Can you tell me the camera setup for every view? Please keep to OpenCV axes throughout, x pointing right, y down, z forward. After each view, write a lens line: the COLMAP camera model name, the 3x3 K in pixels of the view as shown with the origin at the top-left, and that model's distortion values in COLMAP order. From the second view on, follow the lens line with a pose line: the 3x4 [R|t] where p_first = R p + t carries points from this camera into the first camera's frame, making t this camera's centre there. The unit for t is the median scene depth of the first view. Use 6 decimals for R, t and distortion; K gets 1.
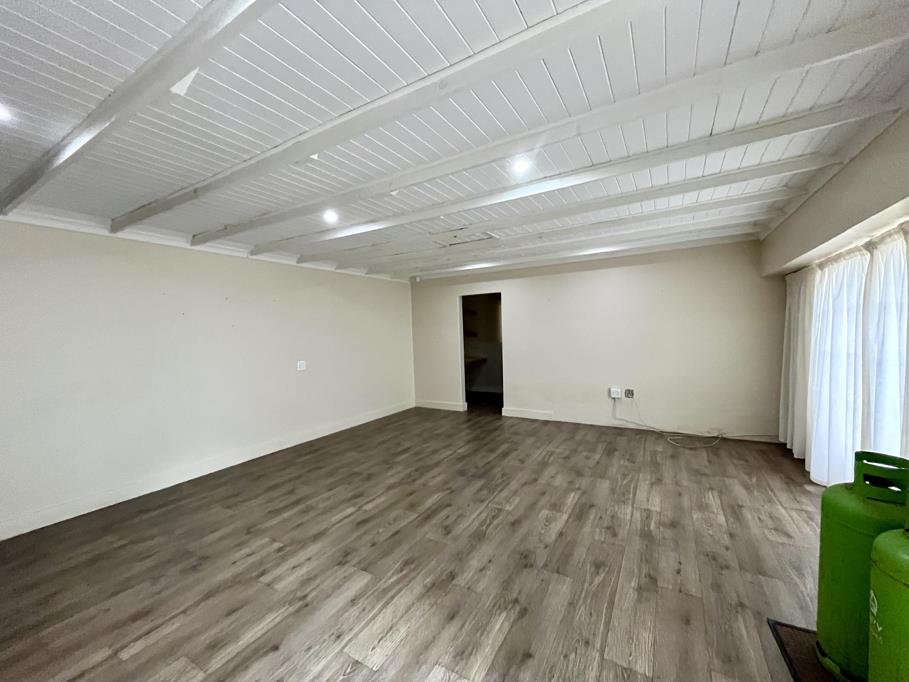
lens RADIAL K [[366.1, 0, 453.8], [0, 366.1, 343.3], [0, 0, 1]] dist [-0.002095, -0.000713]
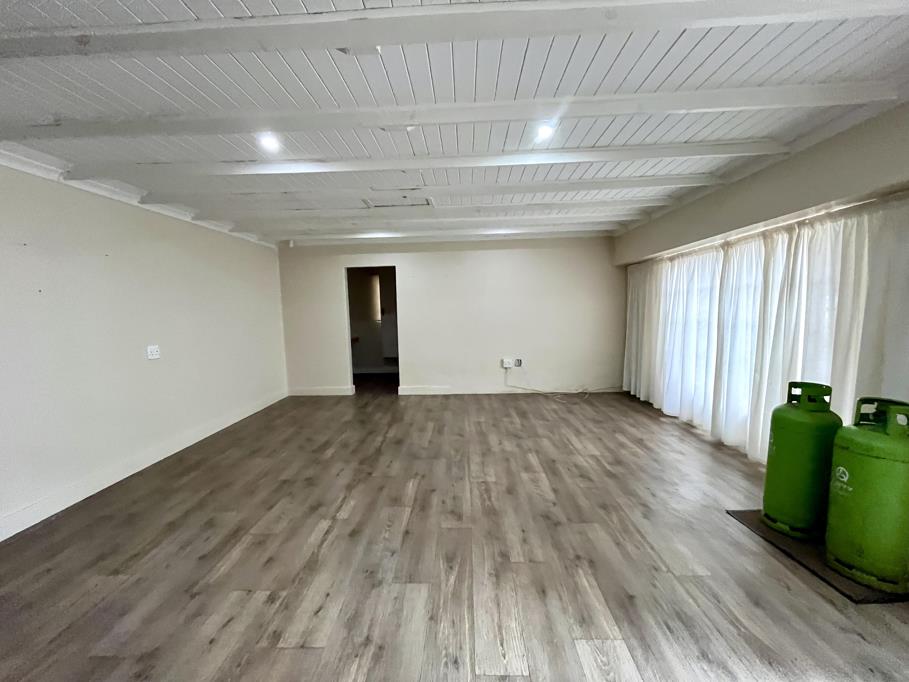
lens RADIAL K [[366.1, 0, 453.8], [0, 366.1, 343.3], [0, 0, 1]] dist [-0.002095, -0.000713]
pose [[0.878154, -0.037169, 0.476931, -0.365098], [0.012468, 0.998417, 0.054854, 0.018227], [-0.478215, -0.042224, 0.877227, 0.162422]]
